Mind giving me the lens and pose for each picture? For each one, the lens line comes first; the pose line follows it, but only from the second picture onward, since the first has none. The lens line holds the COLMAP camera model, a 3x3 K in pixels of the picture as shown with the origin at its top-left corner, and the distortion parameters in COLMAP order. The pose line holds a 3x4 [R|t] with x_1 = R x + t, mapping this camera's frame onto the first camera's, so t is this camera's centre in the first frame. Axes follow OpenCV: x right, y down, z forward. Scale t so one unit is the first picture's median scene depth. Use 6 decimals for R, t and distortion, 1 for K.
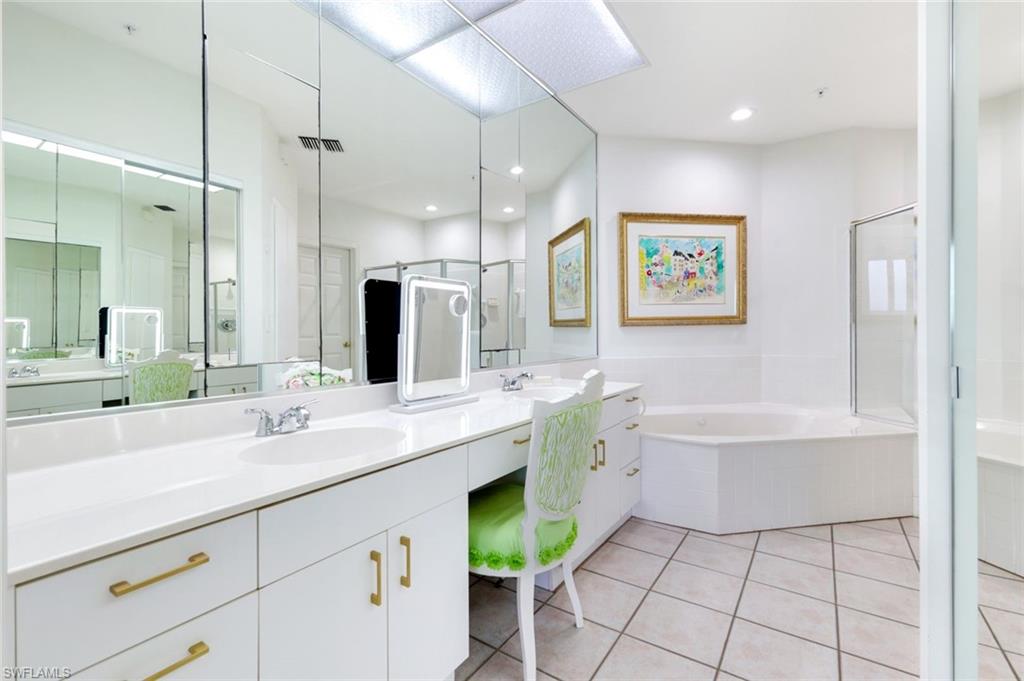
lens RADIAL K [[453.6, 0, 515.0], [0, 453.6, 334.3], [0, 0, 1]] dist [0.010261, 0.000009]
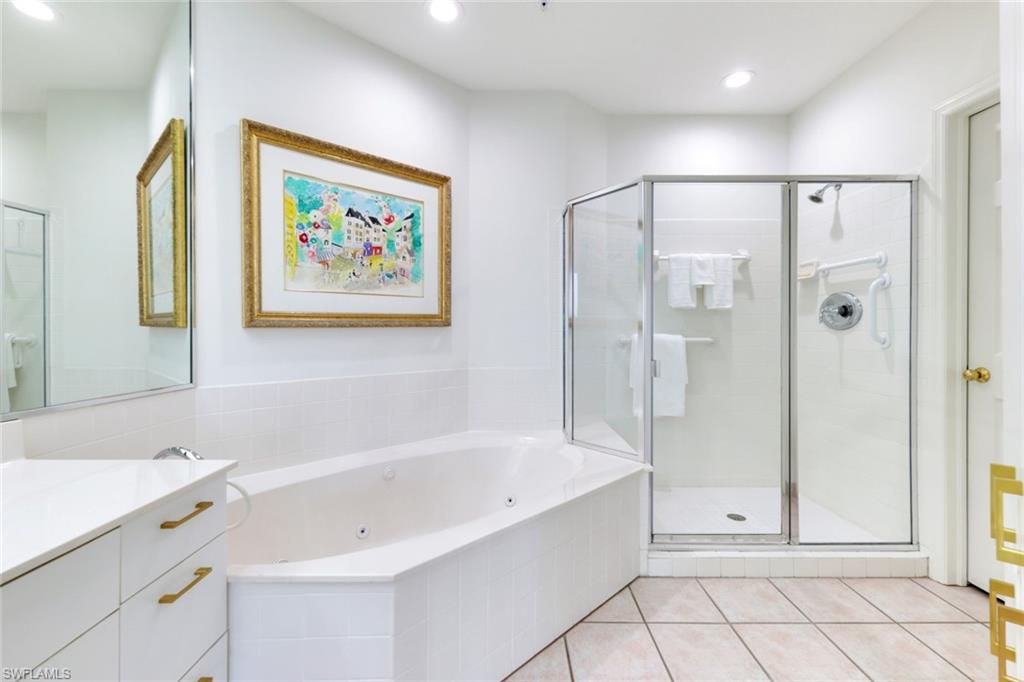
lens RADIAL K [[453.6, 0, 515.0], [0, 453.6, 334.8], [0, 0, 1]] dist [0.010261, 0.000009]
pose [[0.819170, 0.003765, 0.573539, 0.179197], [-0.003354, 0.999993, -0.001775, -0.008432], [-0.573541, -0.000470, 0.819176, 0.350346]]
